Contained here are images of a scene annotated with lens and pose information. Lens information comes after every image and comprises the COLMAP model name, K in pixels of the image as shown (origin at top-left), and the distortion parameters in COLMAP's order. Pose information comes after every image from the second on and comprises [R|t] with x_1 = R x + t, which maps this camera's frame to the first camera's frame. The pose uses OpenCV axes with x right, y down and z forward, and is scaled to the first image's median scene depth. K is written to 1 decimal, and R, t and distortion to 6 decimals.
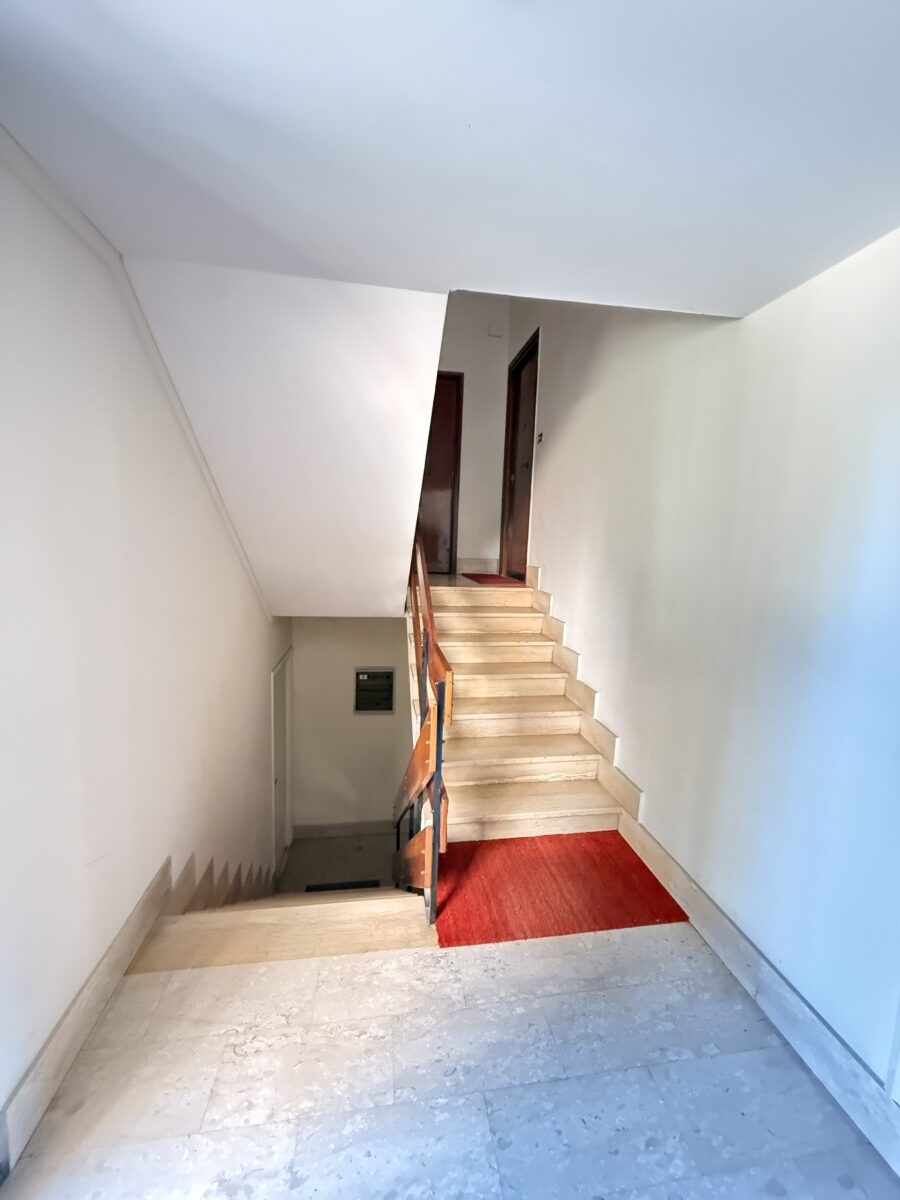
lens RADIAL K [[478.8, 0, 449.2], [0, 478.8, 595.9], [0, 0, 1]] dist [-0.002956, 0.000693]
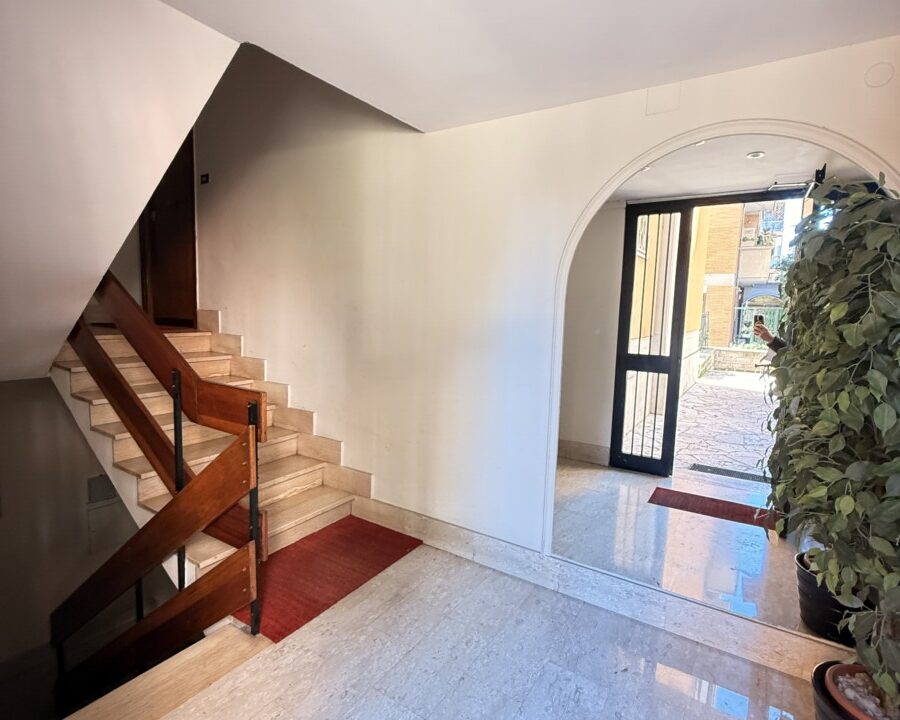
lens RADIAL K [[481.1, 0, 449.7], [0, 481.1, 359.6], [0, 0, 1]] dist [-0.001384, -0.000607]
pose [[0.663779, -0.093465, 0.742066, -0.379185], [0.078051, 0.995400, 0.055556, 0.037936], [-0.743845, 0.021042, 0.668021, -0.041402]]
